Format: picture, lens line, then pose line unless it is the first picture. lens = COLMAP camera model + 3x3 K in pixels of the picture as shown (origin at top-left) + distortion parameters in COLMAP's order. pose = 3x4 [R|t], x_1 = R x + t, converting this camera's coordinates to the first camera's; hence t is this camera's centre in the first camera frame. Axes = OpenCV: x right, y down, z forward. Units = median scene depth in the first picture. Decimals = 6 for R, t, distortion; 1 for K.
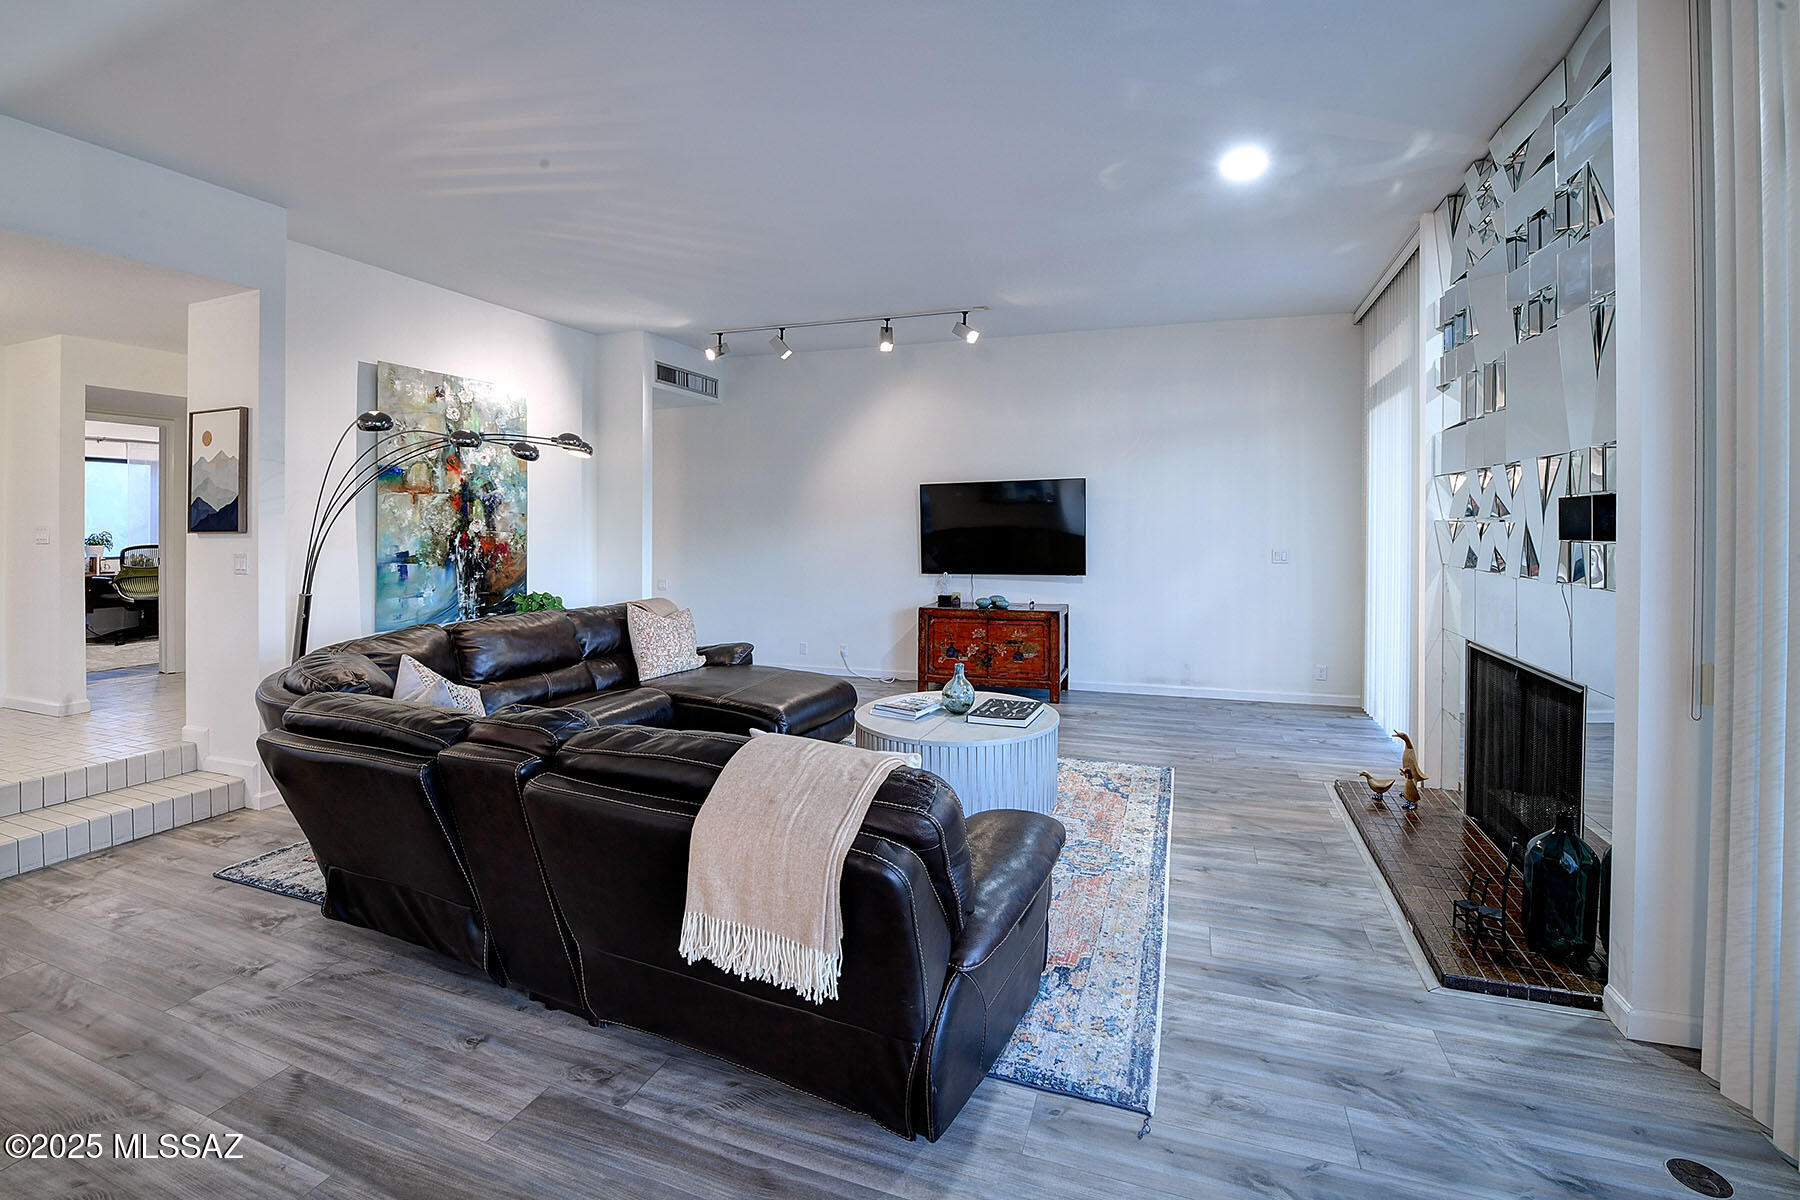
lens RADIAL K [[753.1, 0, 904.0], [0, 753.1, 526.3], [0, 0, 1]] dist [-0.015923, -0.001462]
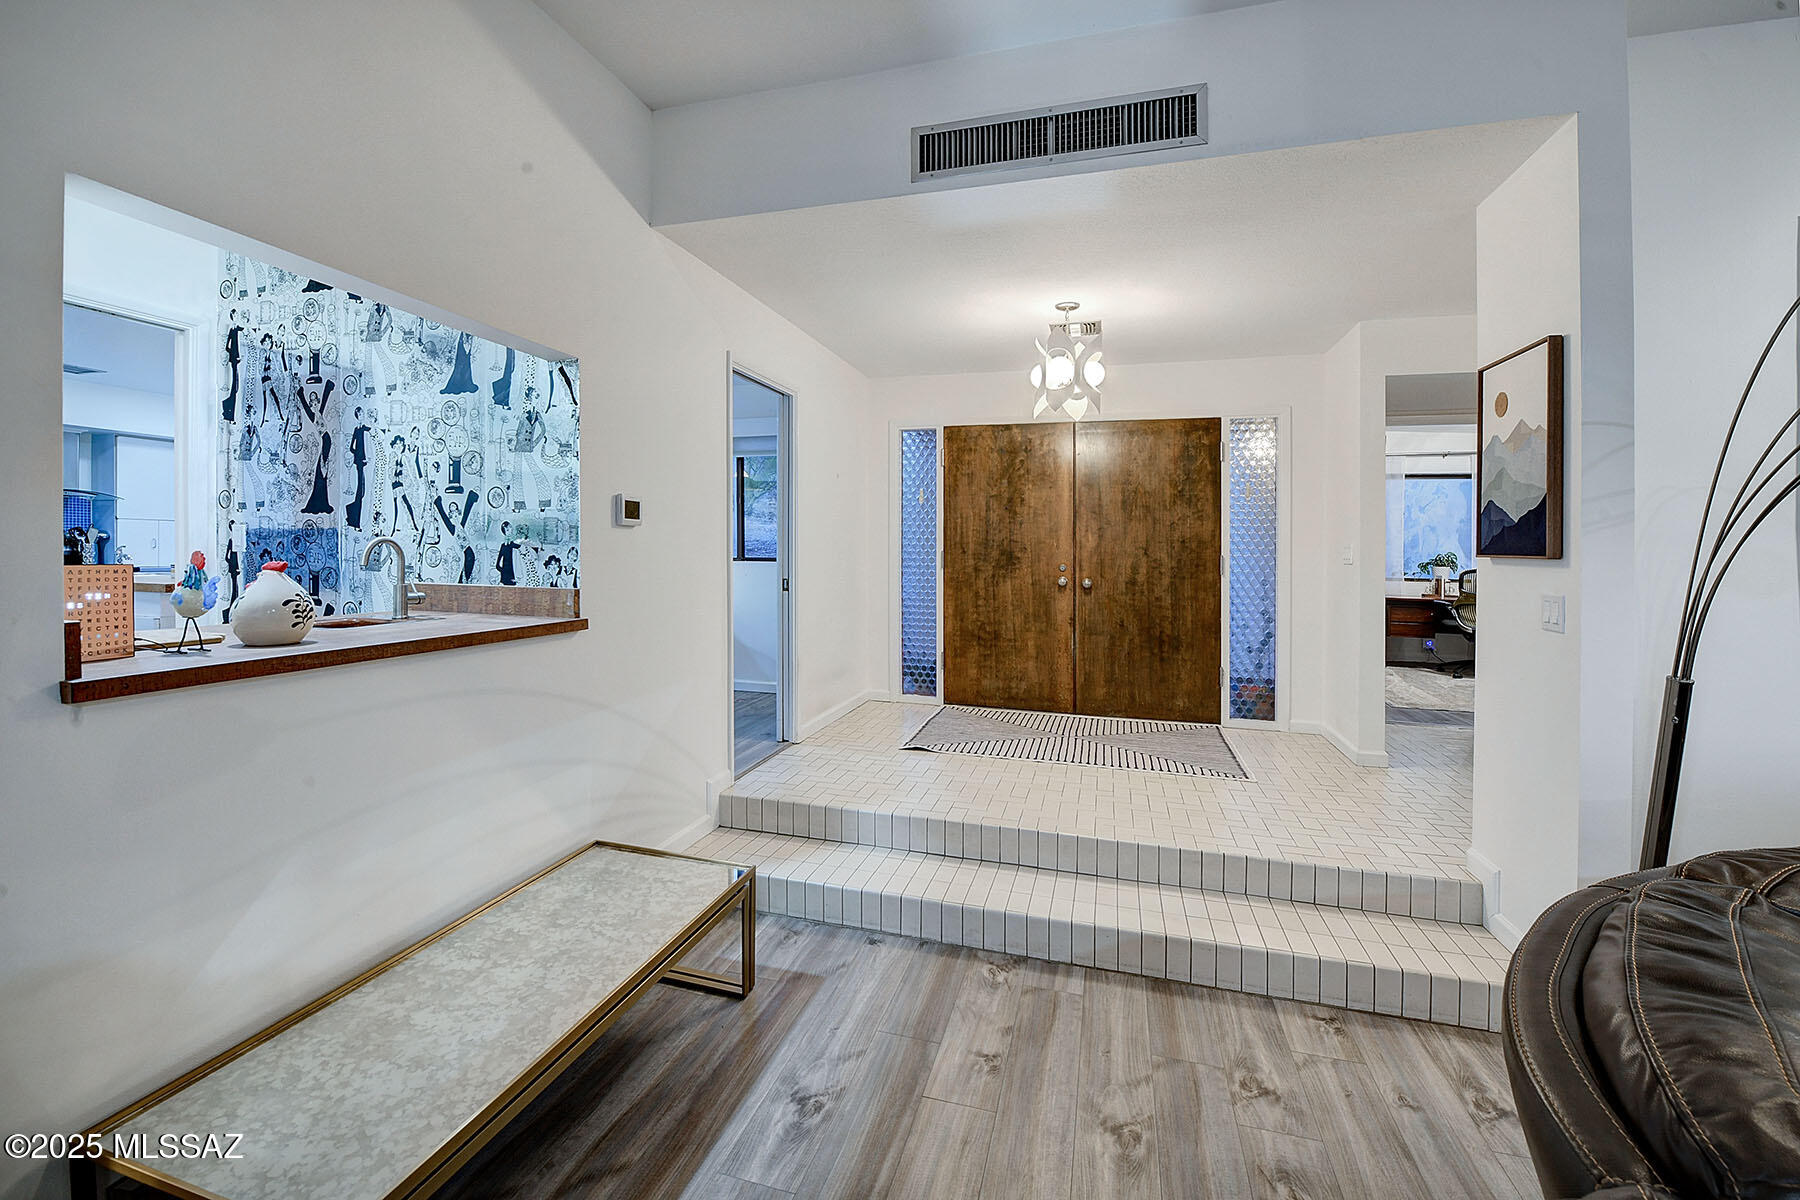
lens RADIAL K [[753.1, 0, 875.2], [0, 753.1, 535.3], [0, 0, 1]] dist [-0.015923, -0.001462]
pose [[0.055452, -0.005388, -0.998447, -0.254865], [-0.014354, 0.999878, -0.006193, 0.001687], [0.998358, 0.014676, 0.055368, 0.325222]]
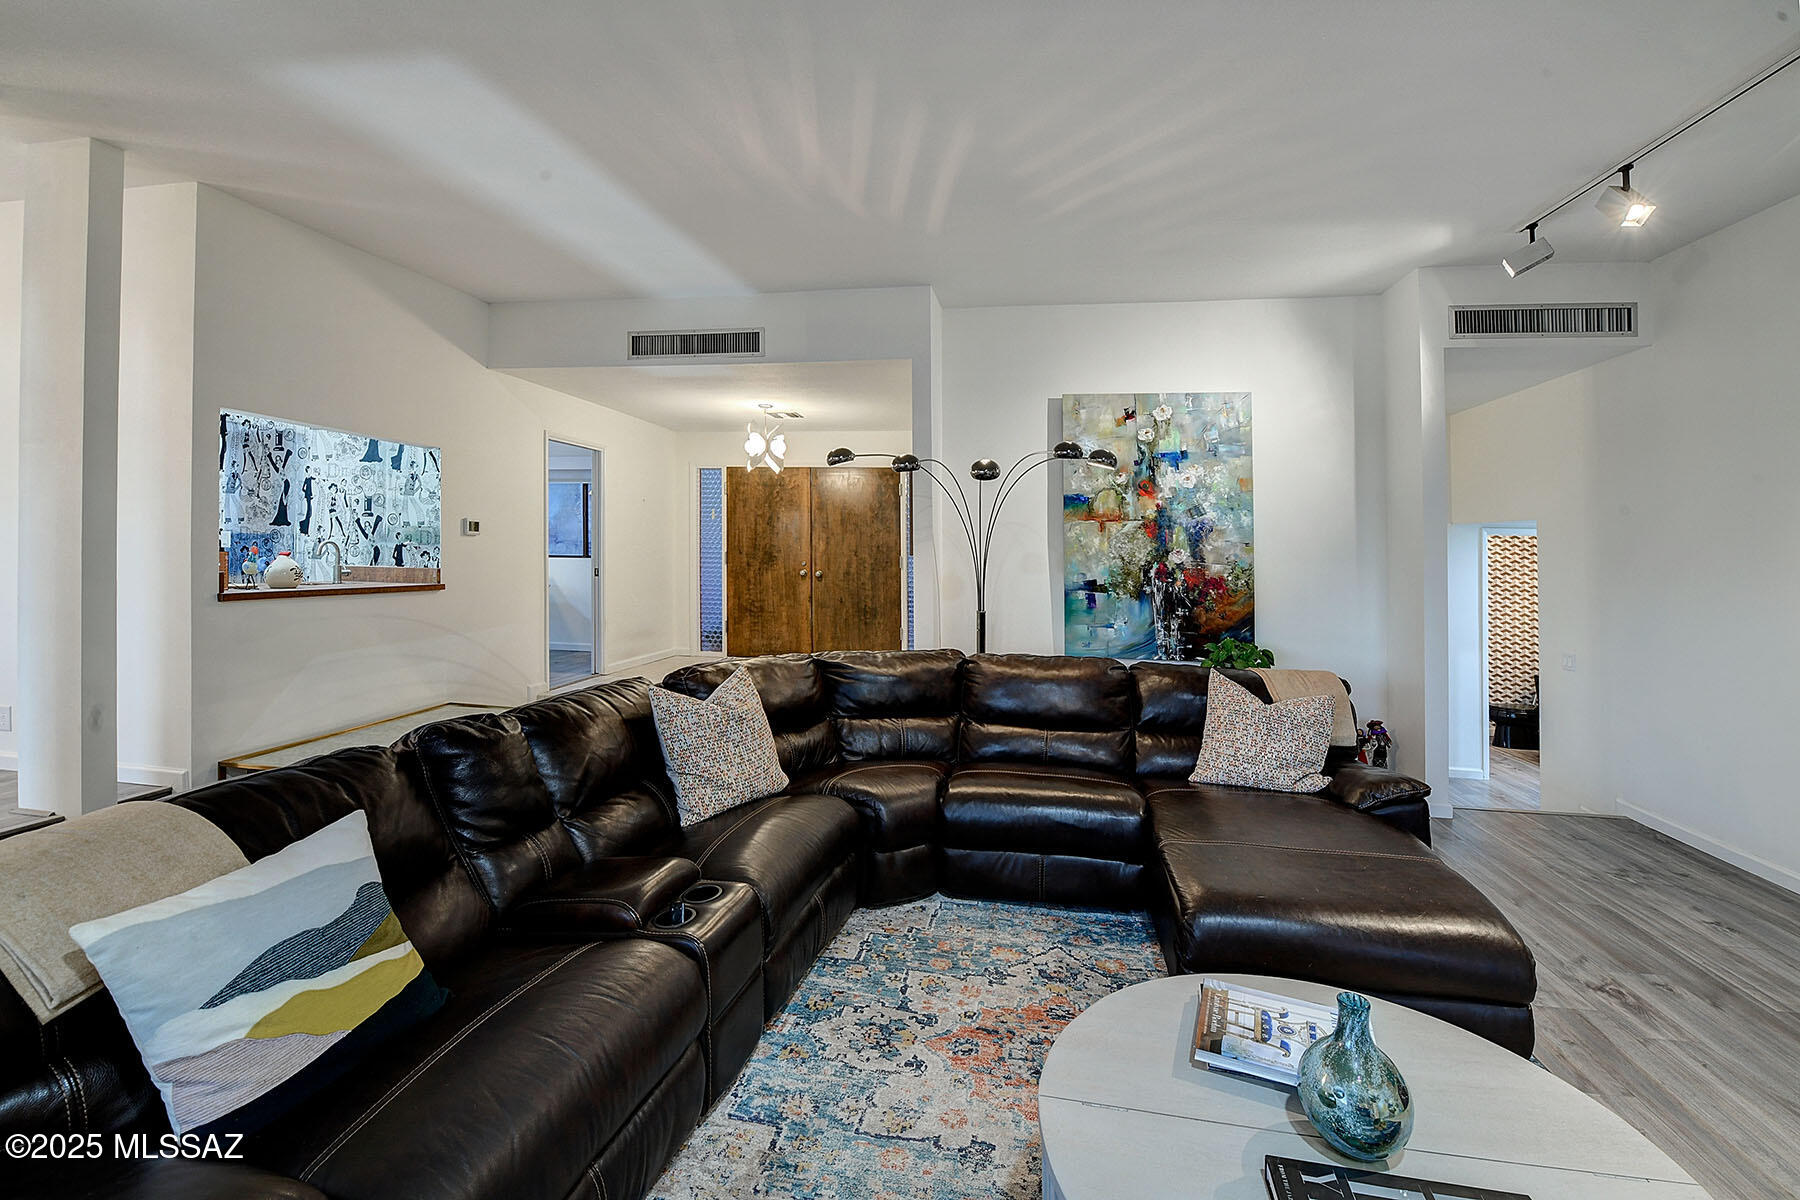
lens RADIAL K [[753.1, 0, 935.5], [0, 753.1, 544.2], [0, 0, 1]] dist [-0.015923, -0.001462]
pose [[0.214478, 0.002830, -0.976725, 0.249698], [-0.024232, 0.999703, -0.002424, -0.005751], [0.976428, 0.024188, 0.214483, 0.546042]]
